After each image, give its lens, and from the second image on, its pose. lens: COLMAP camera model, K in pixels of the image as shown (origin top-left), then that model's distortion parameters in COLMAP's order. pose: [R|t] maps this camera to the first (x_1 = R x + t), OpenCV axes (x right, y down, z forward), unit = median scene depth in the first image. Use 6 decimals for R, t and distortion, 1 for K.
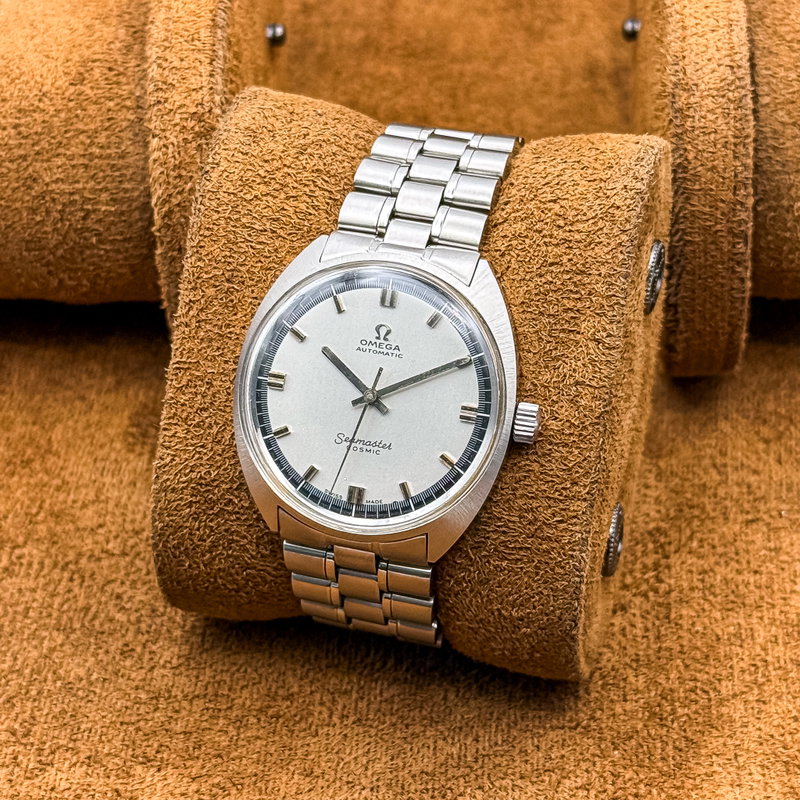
lens RADIAL K [[2373.5, 0, 371.3], [0, 2373.5, 400.3], [0, 0, 1]] dist [-0.132721, -0.210721]
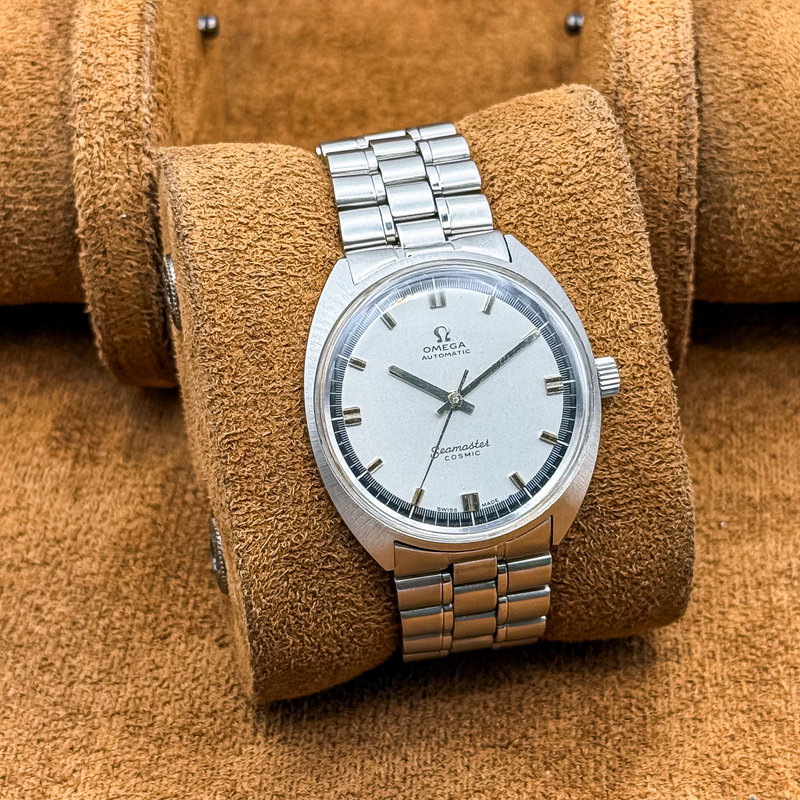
lens RADIAL K [[2373.5, 0, 371.3], [0, 2373.5, 400.3], [0, 0, 1]] dist [-0.132721, -0.210721]
pose [[0.884300, -0.295779, 0.361288, -0.373484], [0.315179, 0.949016, 0.005500, -0.017189], [-0.344495, 0.109007, 0.932438, 0.110046]]
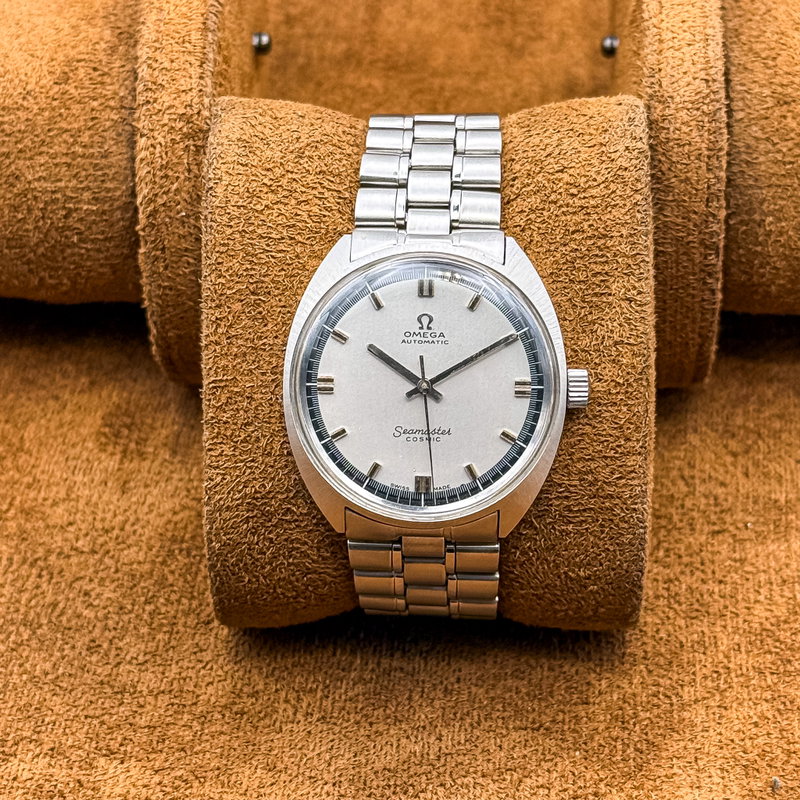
lens RADIAL K [[2373.5, 0, 371.3], [0, 2373.5, 400.3], [0, 0, 1]] dist [-0.132721, -0.210721]
pose [[0.971402, -0.152207, 0.182242, -0.205045], [0.148532, 0.988332, 0.033726, -0.032733], [-0.185249, -0.005693, 0.982675, 0.006938]]
